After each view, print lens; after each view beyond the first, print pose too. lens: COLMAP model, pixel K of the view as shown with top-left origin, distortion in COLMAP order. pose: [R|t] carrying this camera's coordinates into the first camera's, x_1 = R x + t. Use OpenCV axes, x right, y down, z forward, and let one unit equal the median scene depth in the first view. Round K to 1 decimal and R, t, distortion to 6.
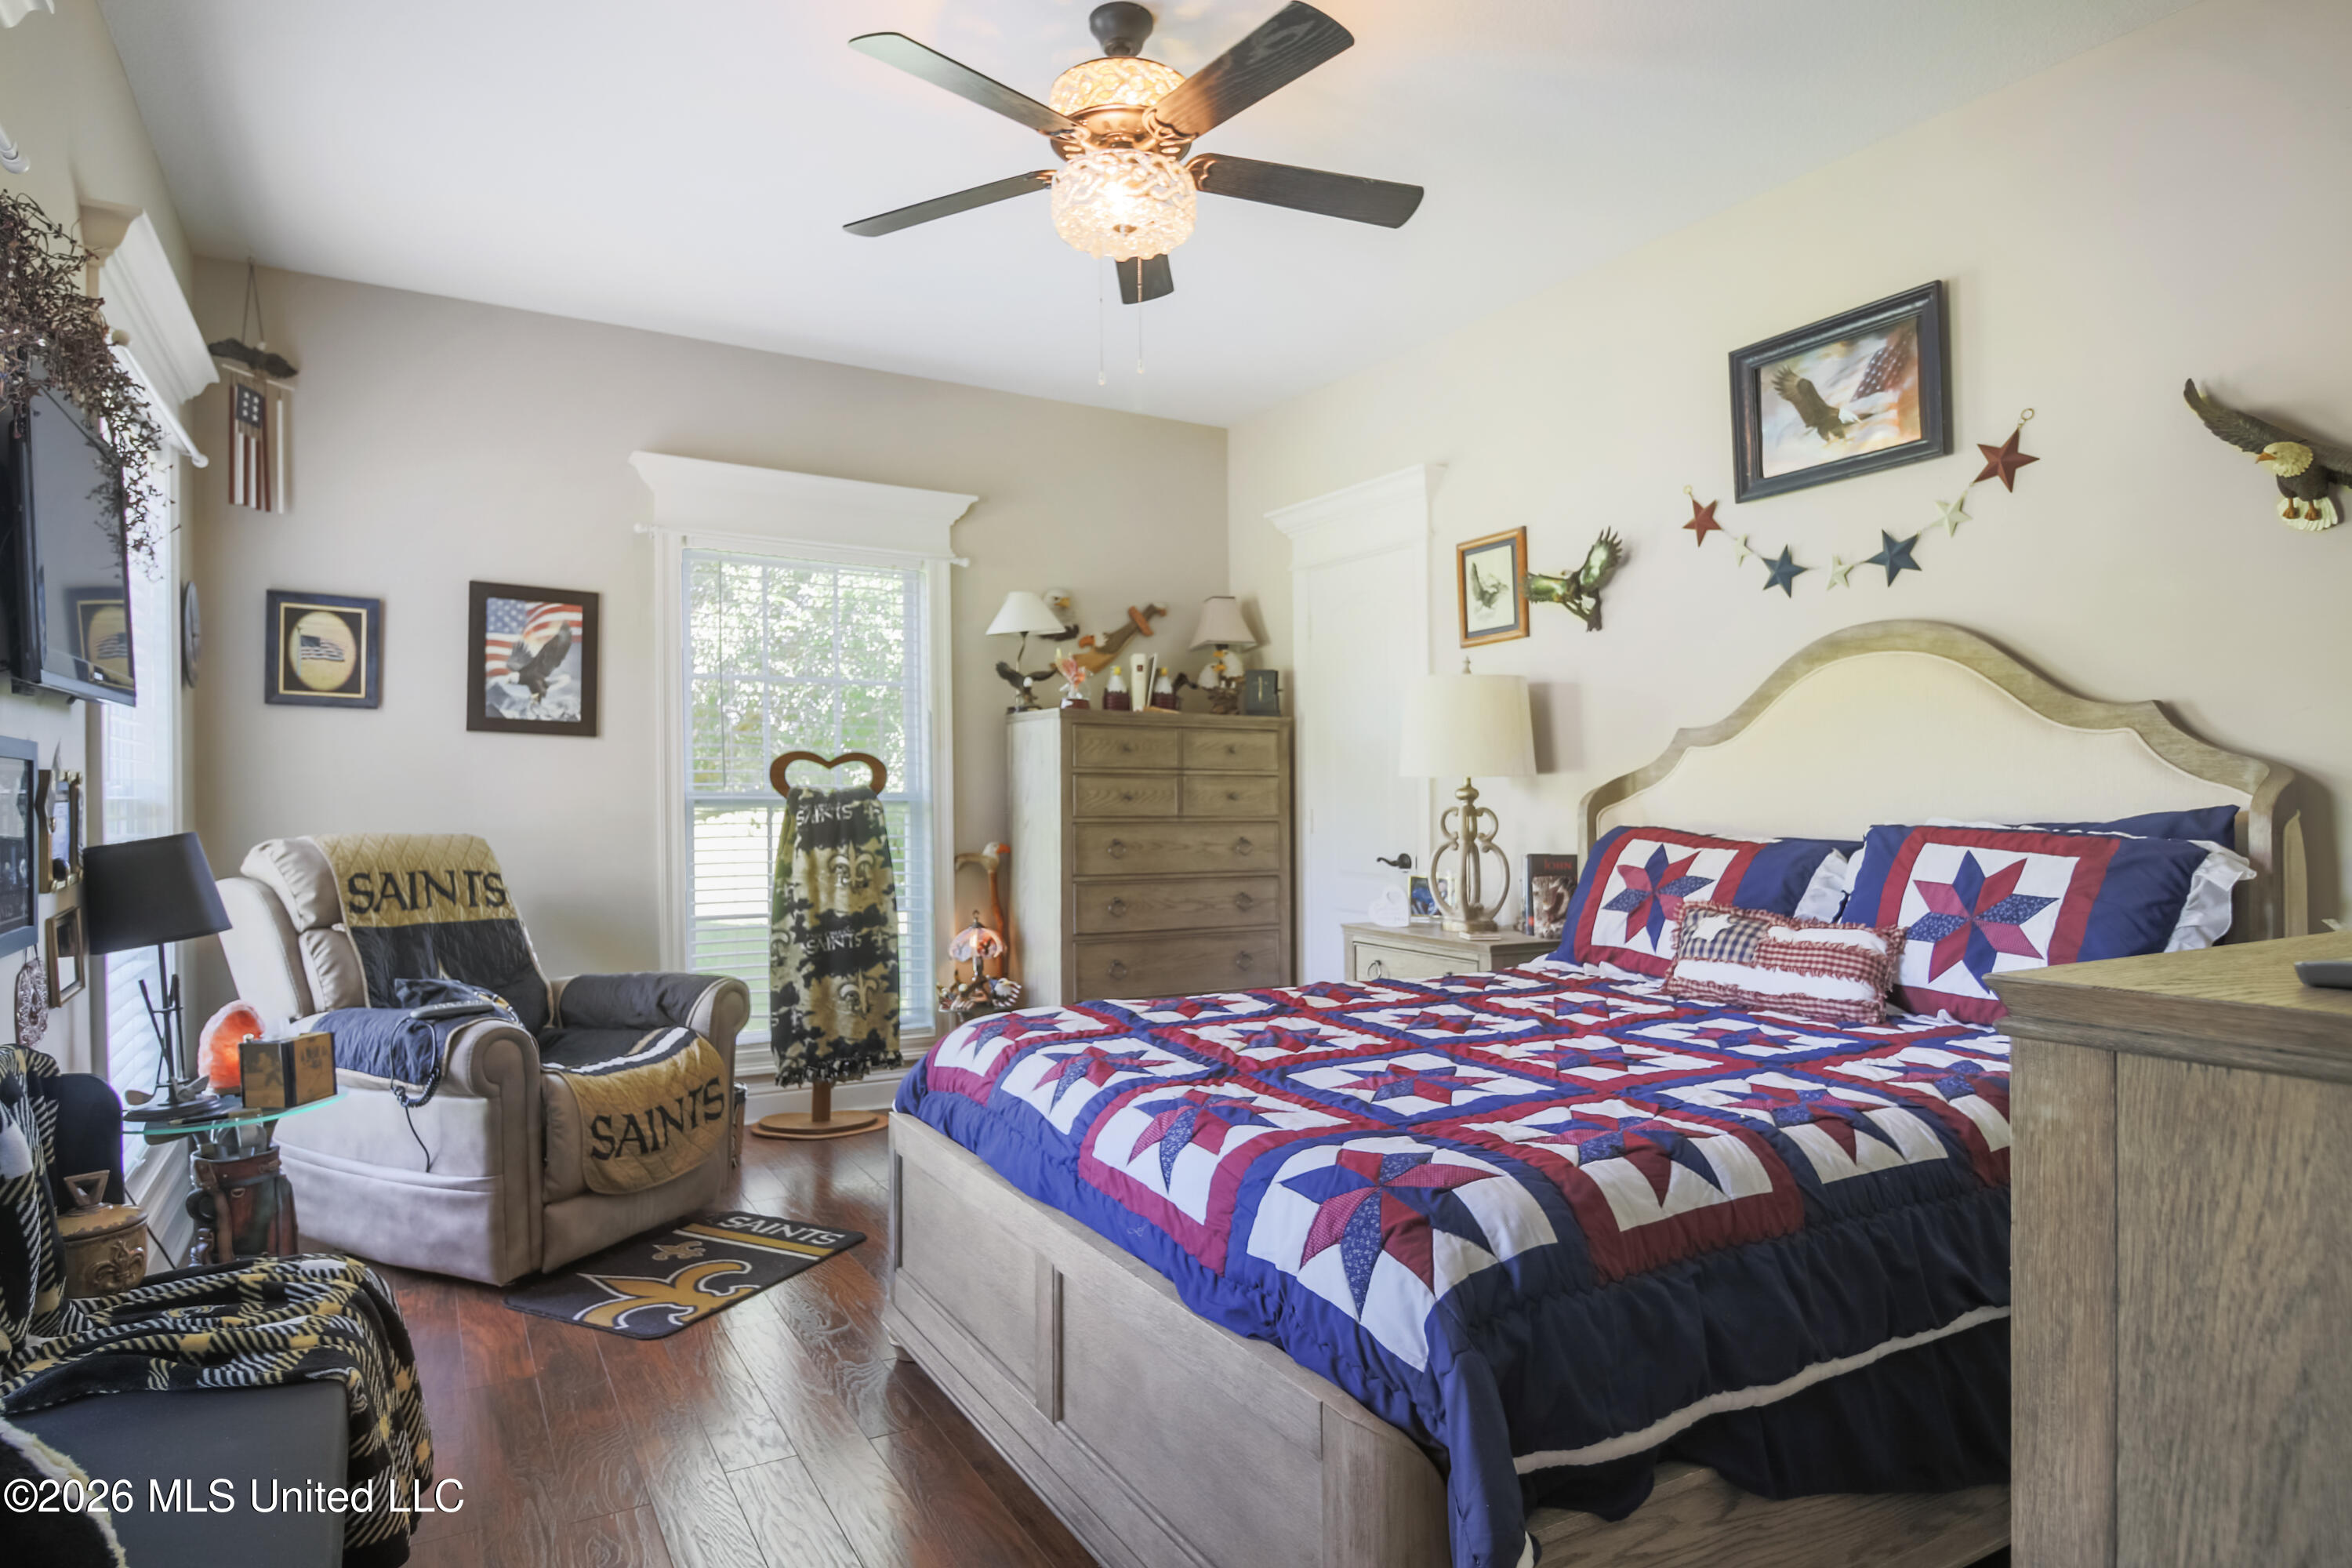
lens RADIAL K [[1356.2, 0, 1178.9], [0, 1356.2, 774.5], [0, 0, 1]] dist [0.012930, -0.001441]
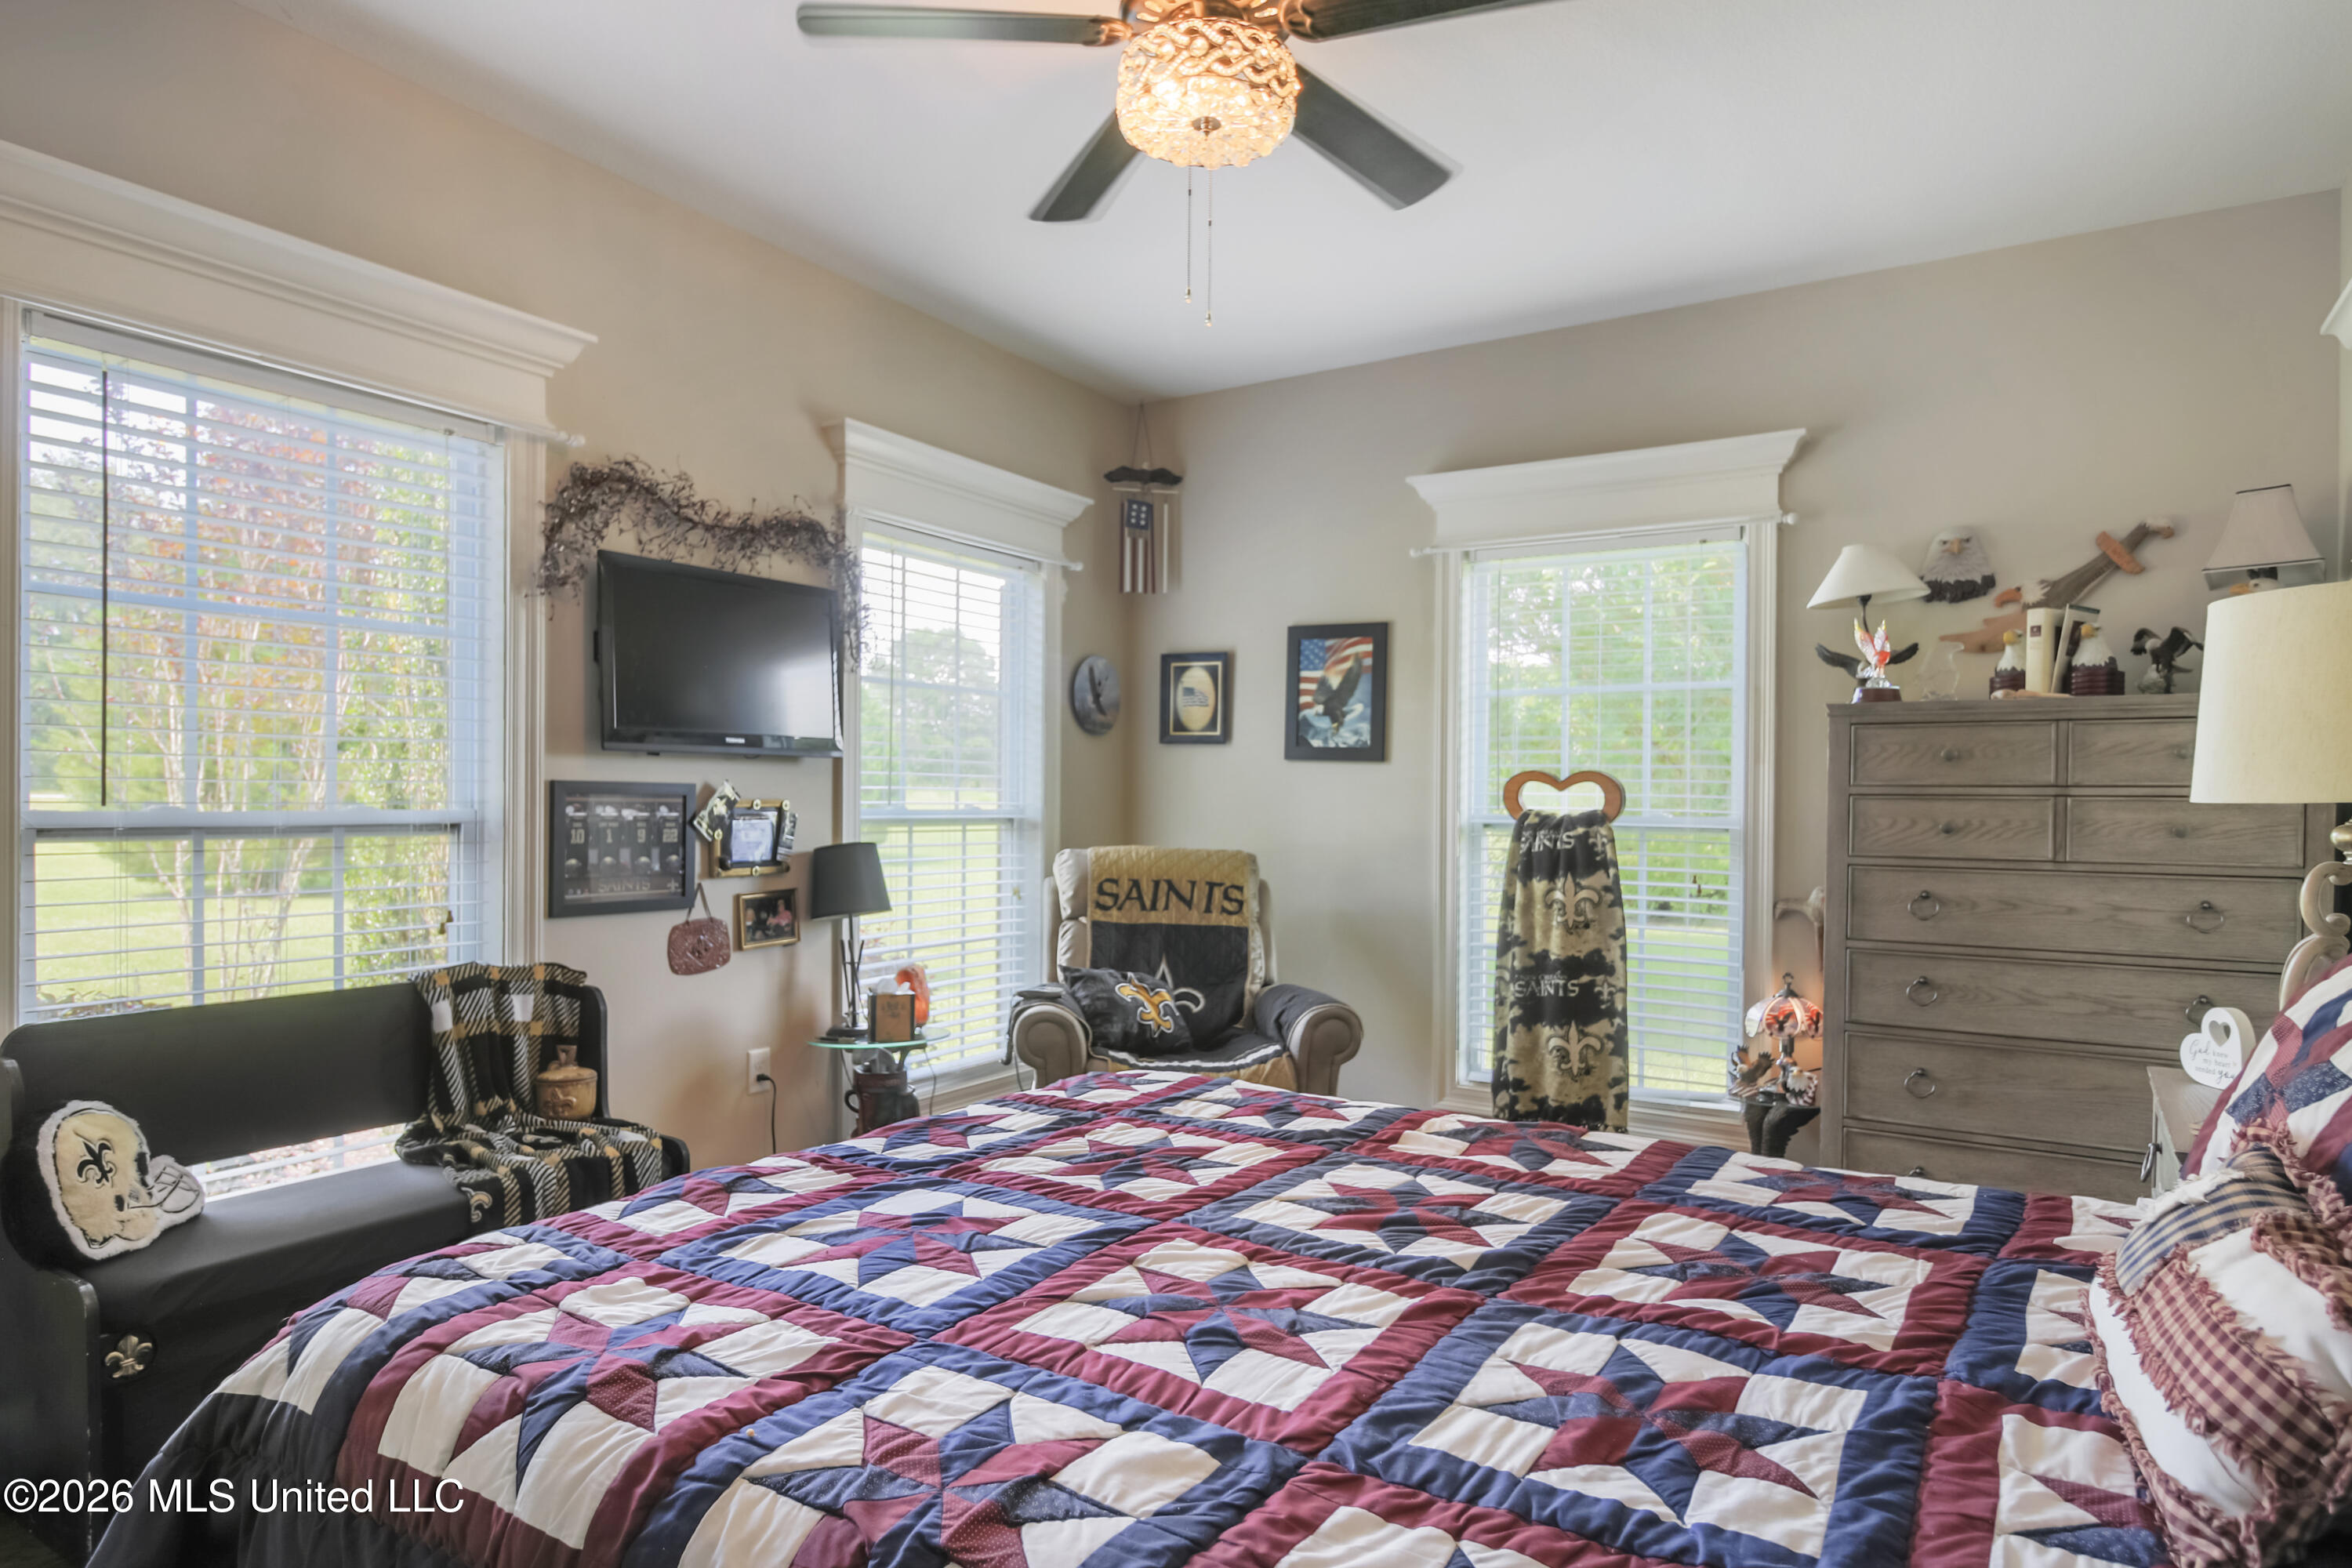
lens RADIAL K [[1356.2, 0, 1173.8], [0, 1356.2, 807.2], [0, 0, 1]] dist [0.012930, -0.001441]
pose [[0.453420, 0.005425, -0.891280, 0.425461], [0.006878, 0.999930, 0.009586, -0.003533], [0.891270, -0.010477, 0.453351, 0.388844]]
